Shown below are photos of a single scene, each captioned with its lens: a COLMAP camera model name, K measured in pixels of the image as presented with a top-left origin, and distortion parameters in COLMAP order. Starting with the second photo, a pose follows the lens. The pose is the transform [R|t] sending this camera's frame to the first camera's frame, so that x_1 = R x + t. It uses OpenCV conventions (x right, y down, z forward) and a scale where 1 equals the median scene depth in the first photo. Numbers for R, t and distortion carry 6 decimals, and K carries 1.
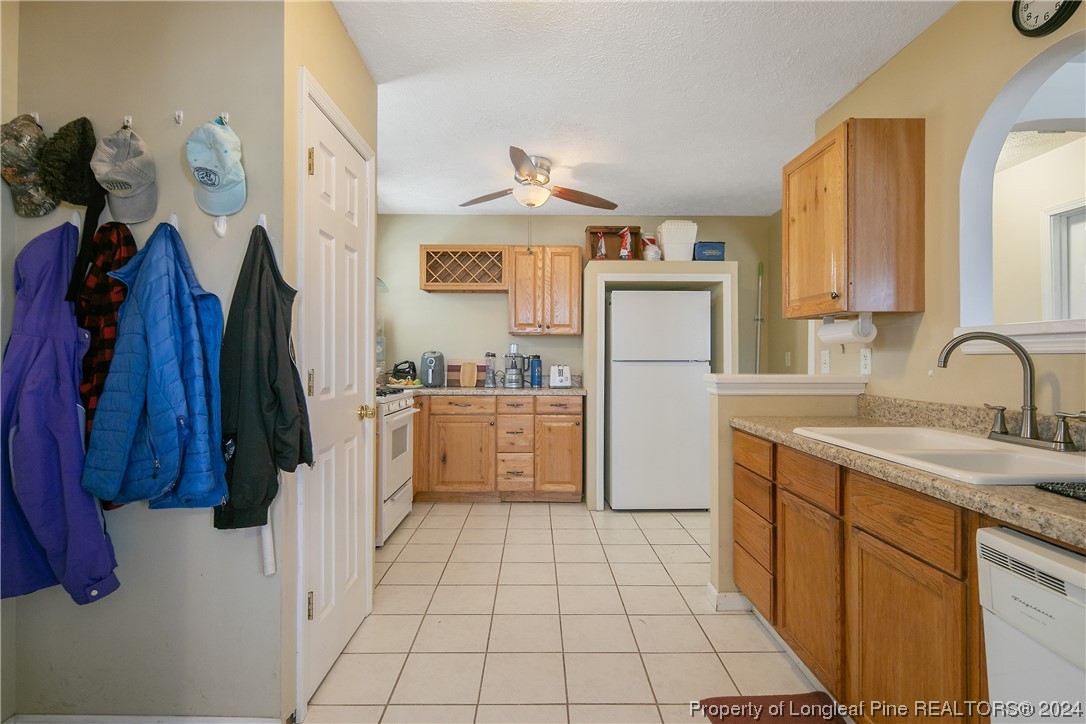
lens RADIAL K [[526.3, 0, 543.4], [0, 526.3, 353.1], [0, 0, 1]] dist [0.003140, -0.001932]
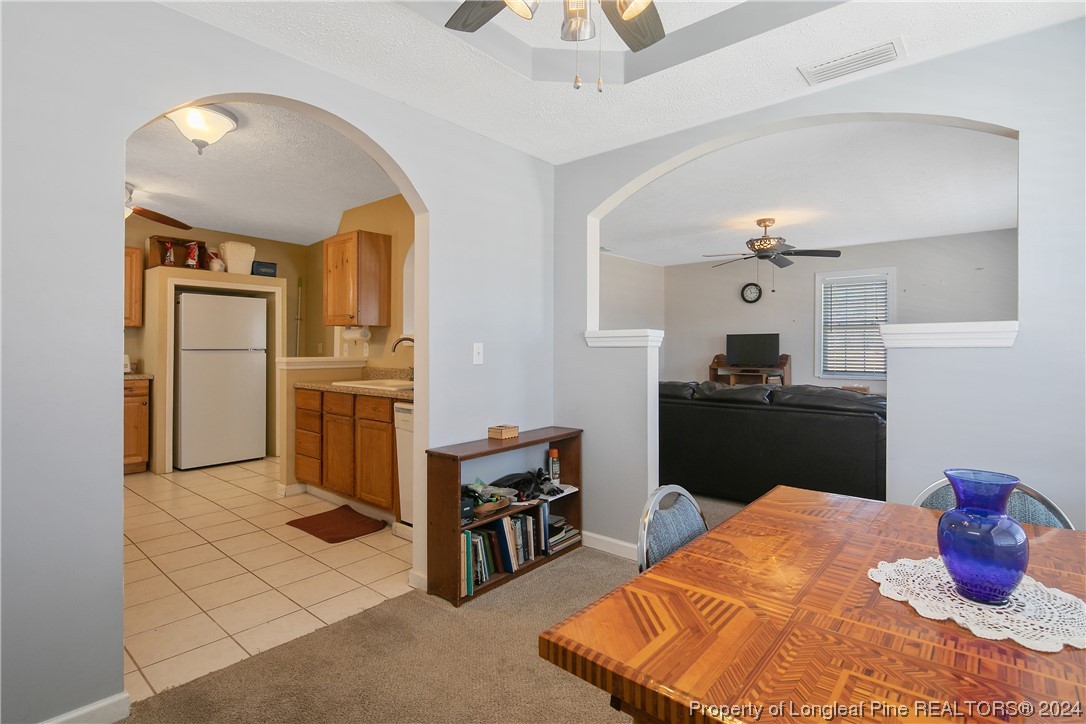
lens RADIAL K [[526.3, 0, 550.8], [0, 526.3, 347.9], [0, 0, 1]] dist [0.003140, -0.001932]
pose [[0.643573, 0.000178, 0.765384, -0.493735], [-0.008780, 0.999936, 0.007150, -0.011270], [-0.765334, -0.011321, 0.643534, -0.873883]]
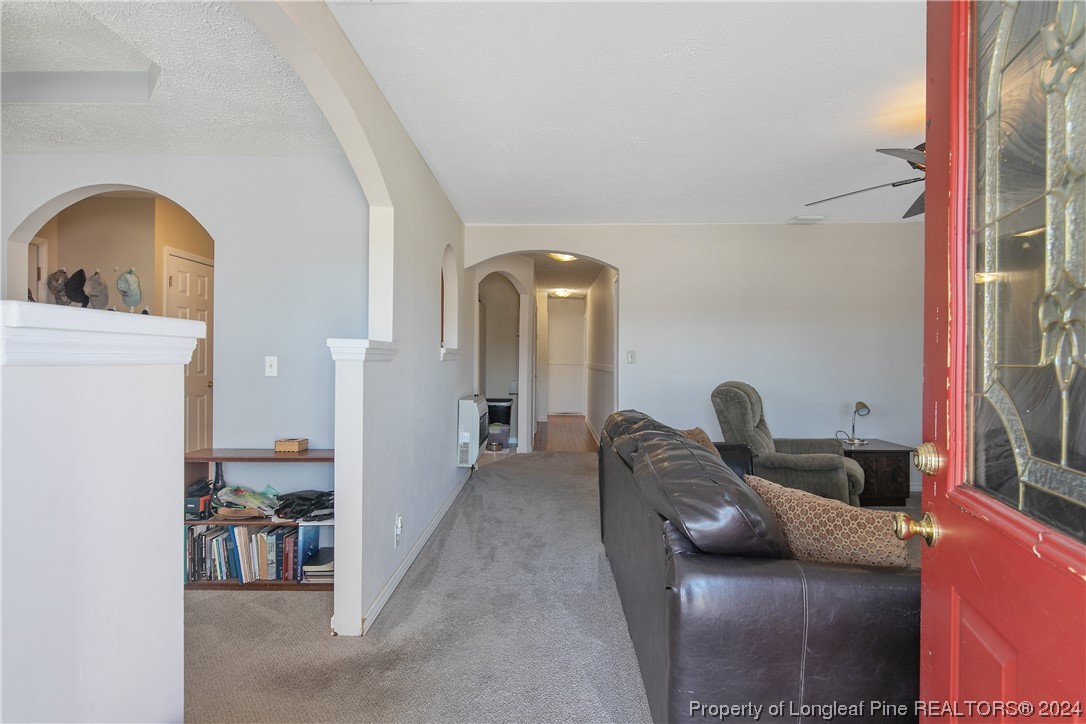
lens RADIAL K [[526.3, 0, 543.8], [0, 526.3, 360.5], [0, 0, 1]] dist [0.003140, -0.001932]
pose [[0.999776, 0.008061, -0.019549, 1.182210], [-0.007828, 0.999898, 0.011962, -0.023654], [0.019643, -0.011806, 0.999737, -1.261646]]
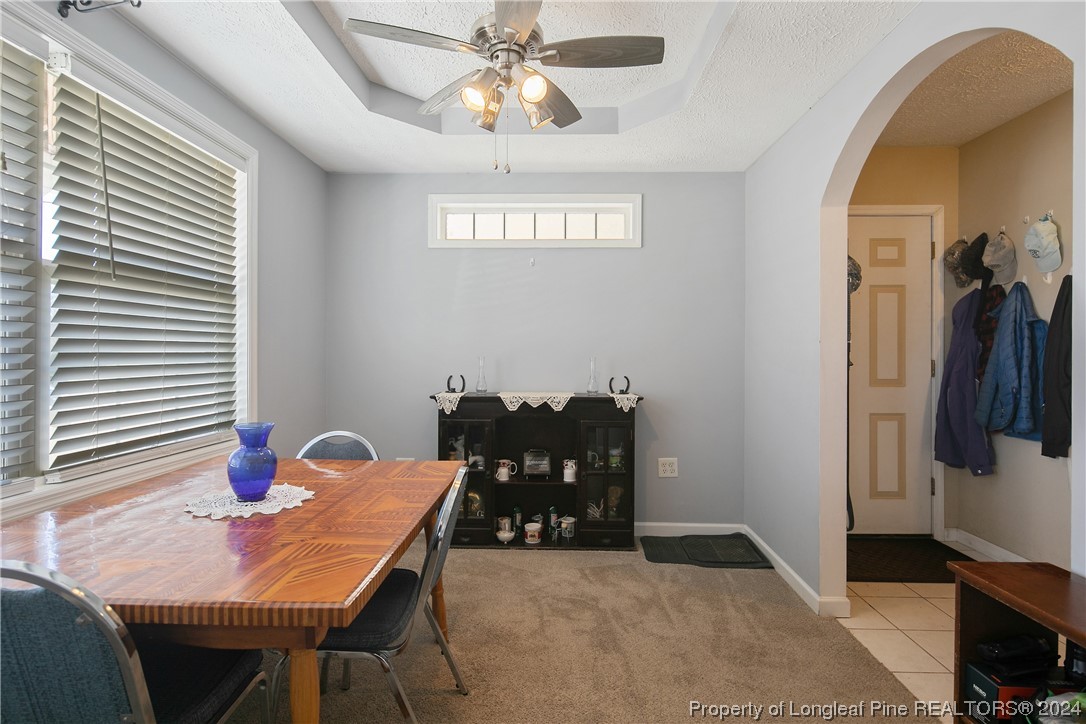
lens RADIAL K [[526.3, 0, 545.5], [0, 526.3, 354.7], [0, 0, 1]] dist [0.003140, -0.001932]
pose [[-0.033455, -0.001091, -0.999440, 0.855340], [0.002872, 0.999995, -0.001188, 0.000007], [0.999436, -0.002910, -0.033452, -0.418665]]
